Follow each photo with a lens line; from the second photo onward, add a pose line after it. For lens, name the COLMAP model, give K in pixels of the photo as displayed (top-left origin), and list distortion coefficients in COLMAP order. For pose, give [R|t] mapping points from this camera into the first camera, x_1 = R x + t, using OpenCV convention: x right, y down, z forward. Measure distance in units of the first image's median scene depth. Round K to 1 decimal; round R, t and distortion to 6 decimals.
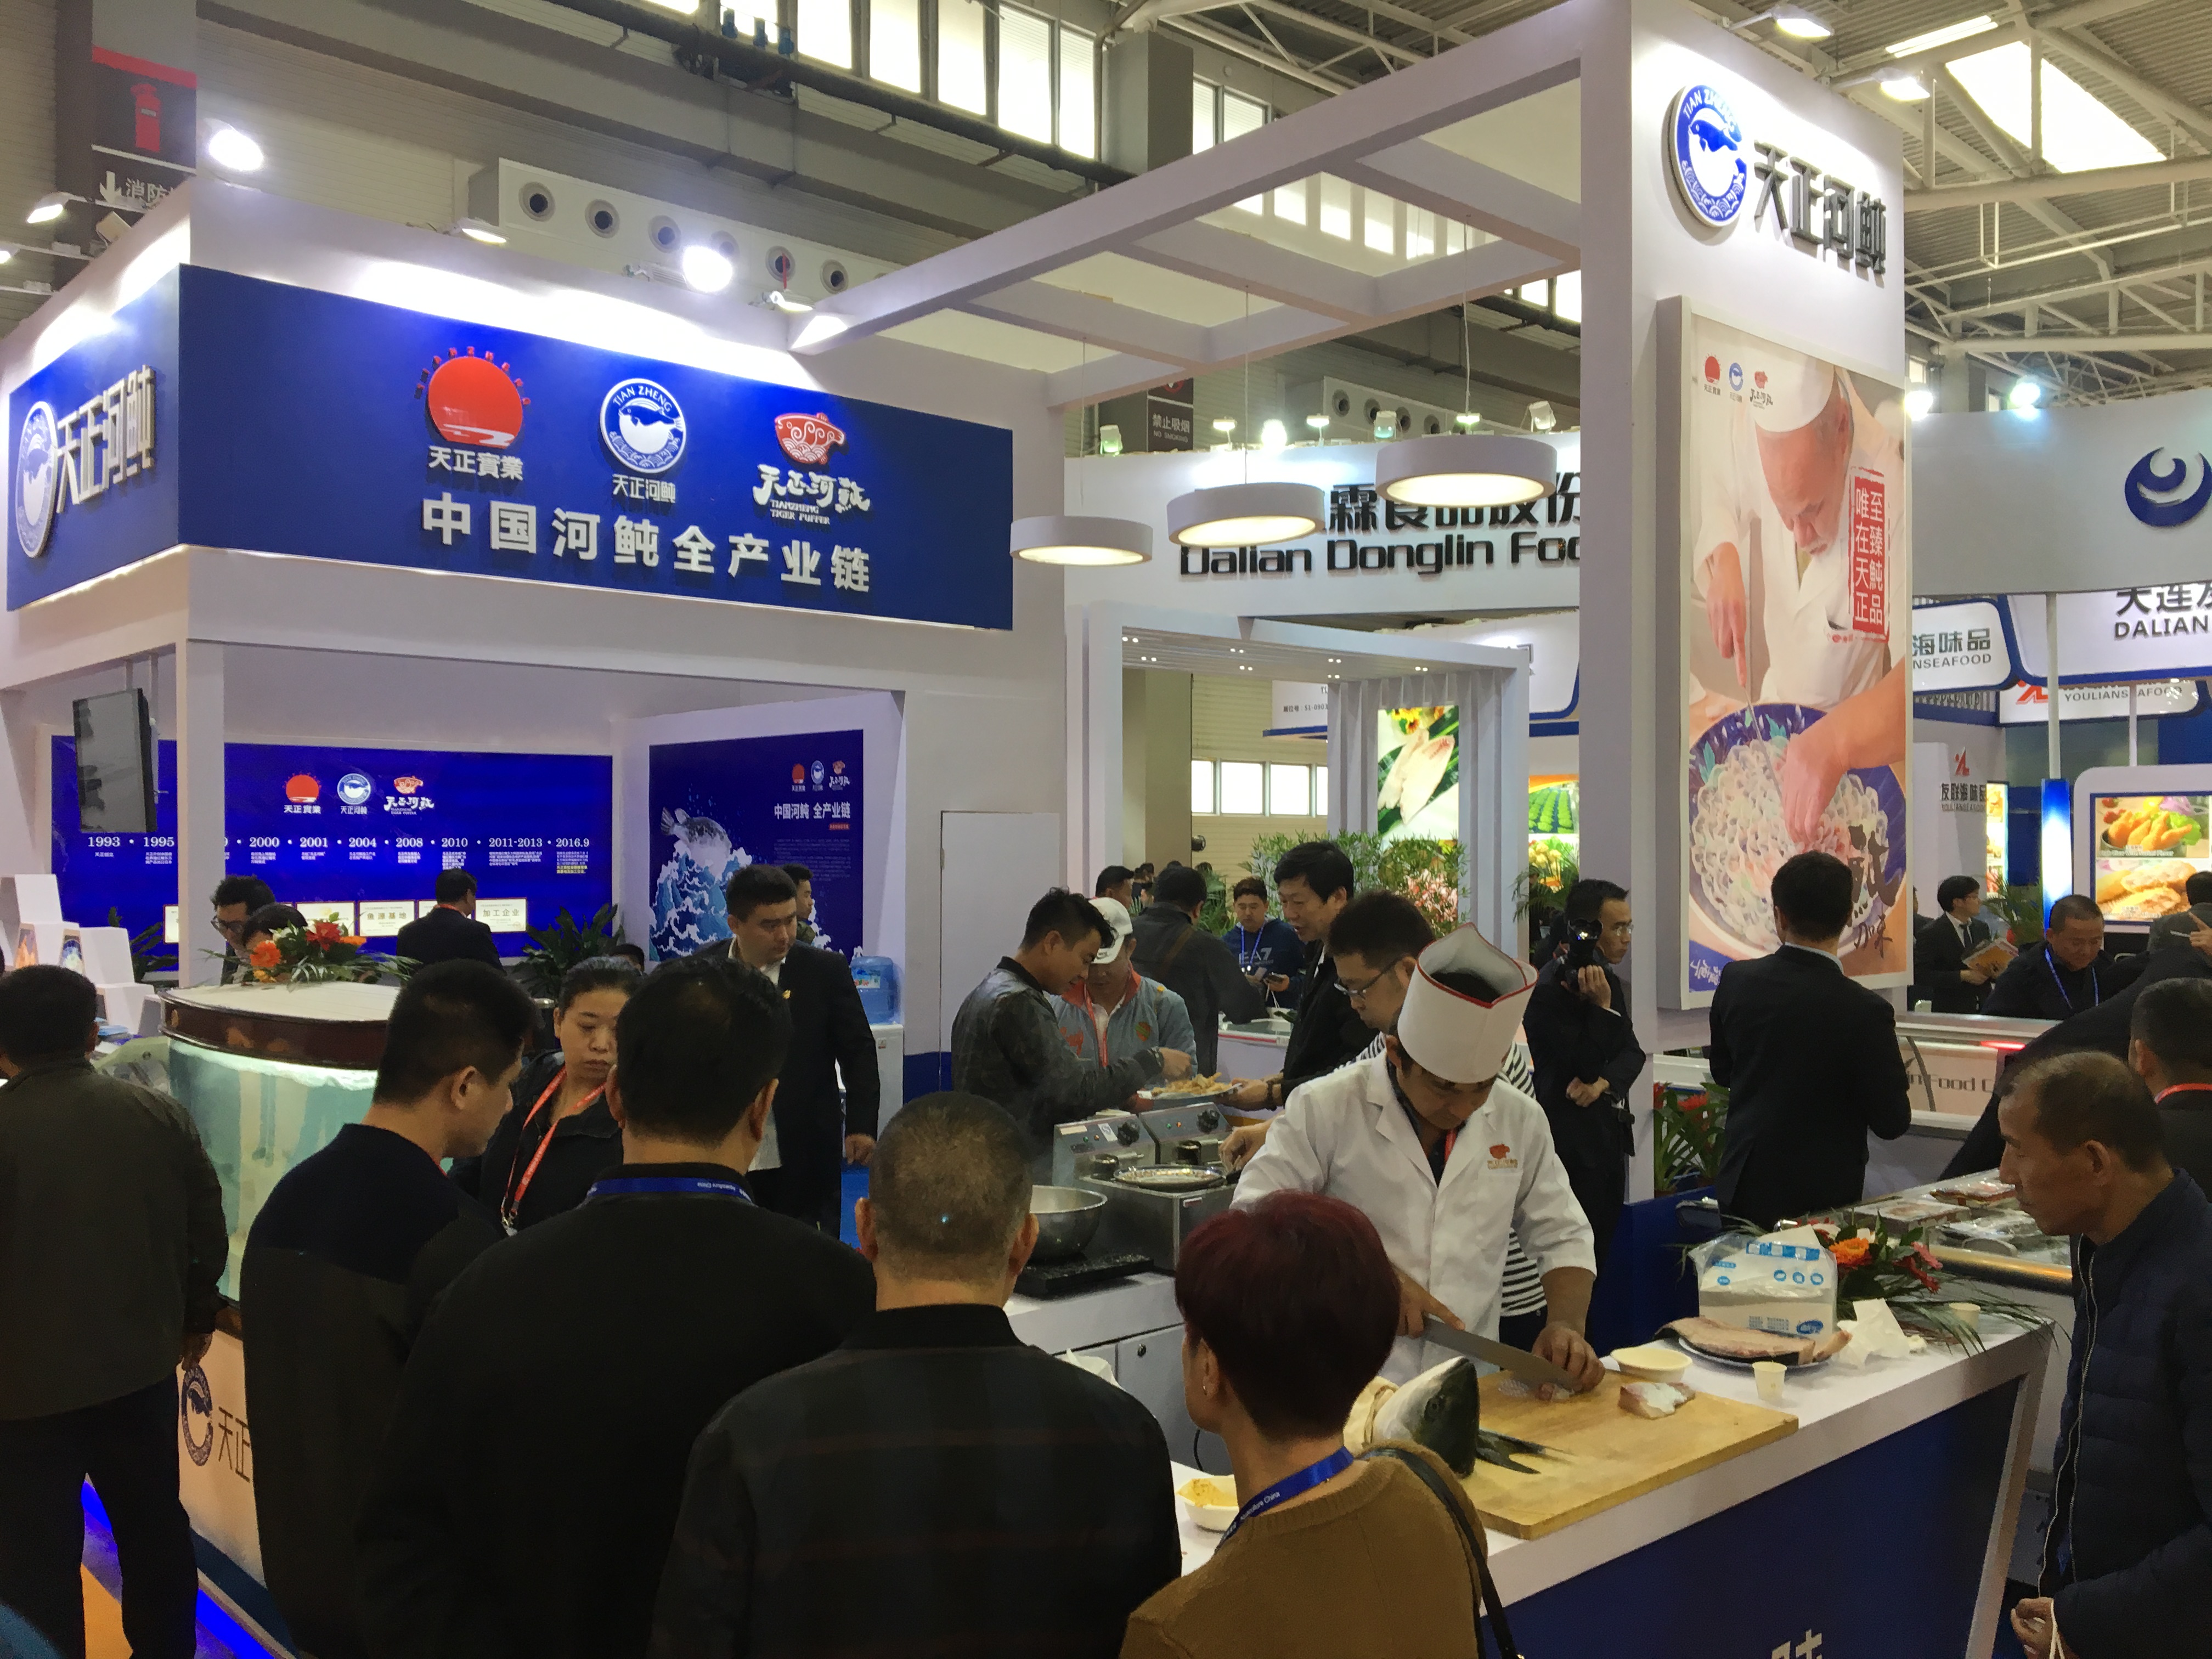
lens RADIAL K [[1836.5, 0, 1100.3], [0, 1836.5, 821.8], [0, 0, 1]] dist [0.107885, -0.171304]
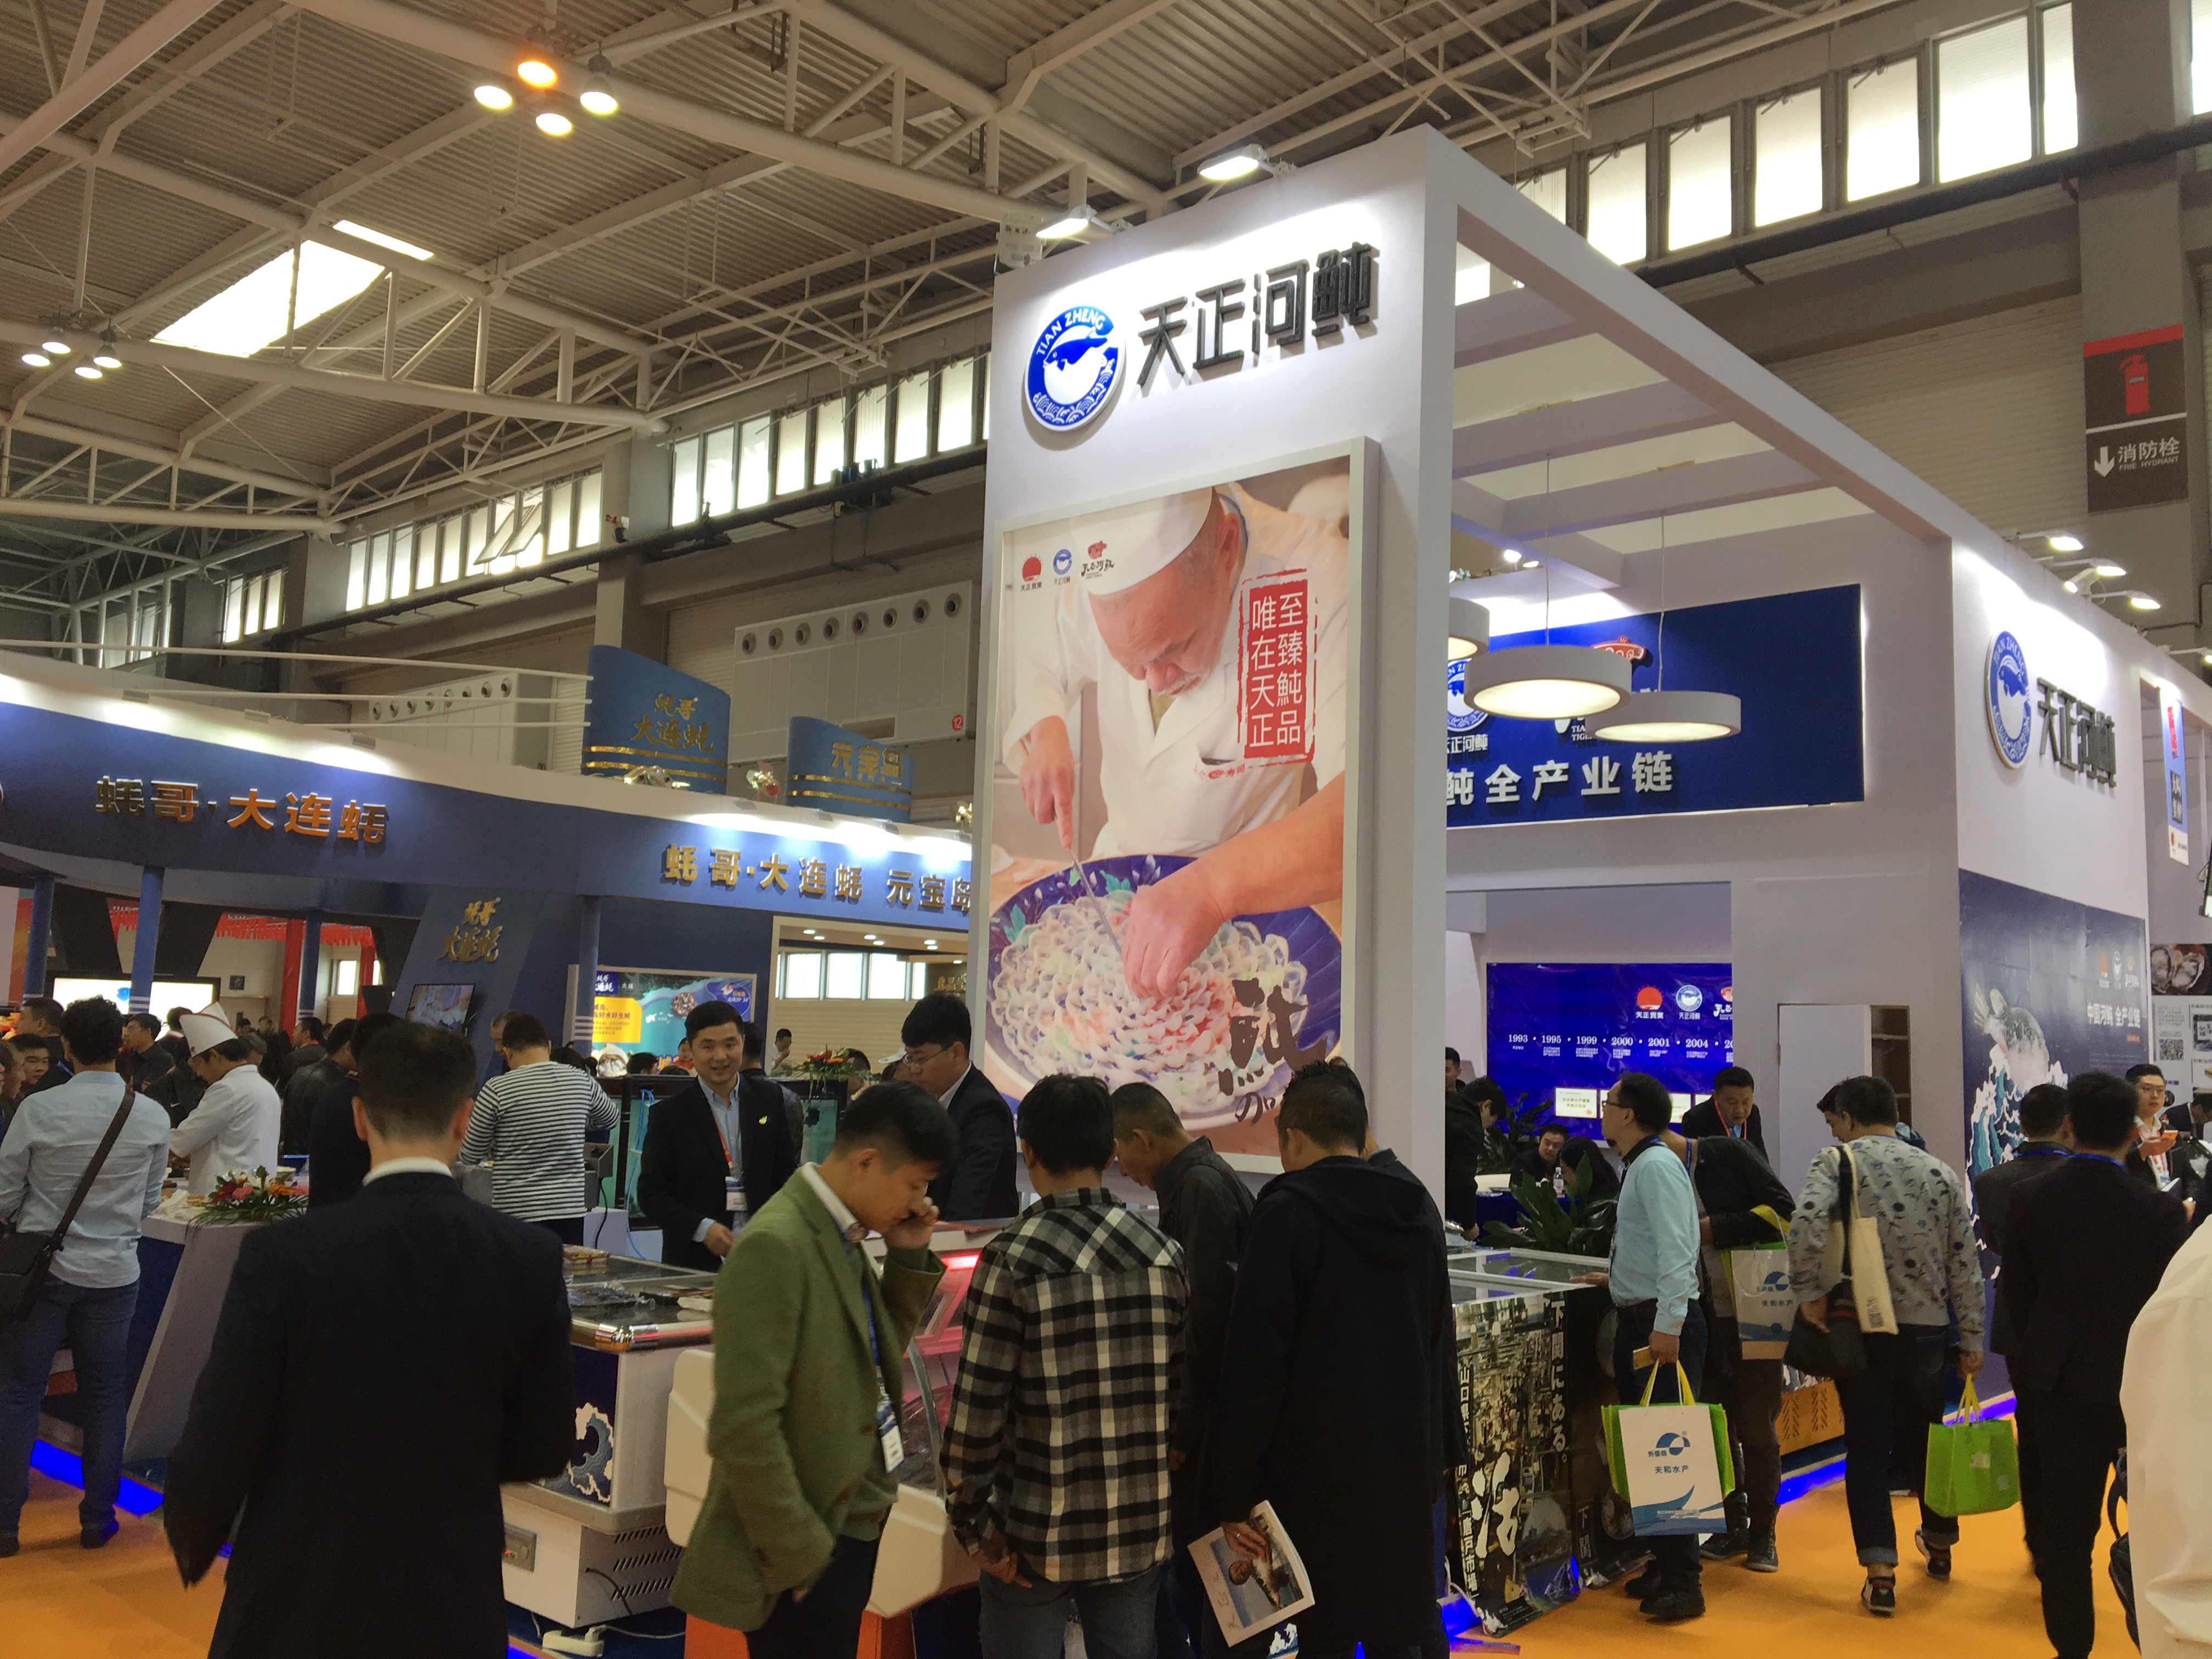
lens RADIAL K [[1866.6, 0, 1112.7], [0, 1866.6, 834.5], [0, 0, 1]] dist [0.056755, -0.080487]
pose [[0.111232, -0.109793, -0.987711, 0.951634], [-0.018208, 0.993487, -0.112485, 0.025602], [0.993628, 0.030497, 0.108508, 0.627953]]
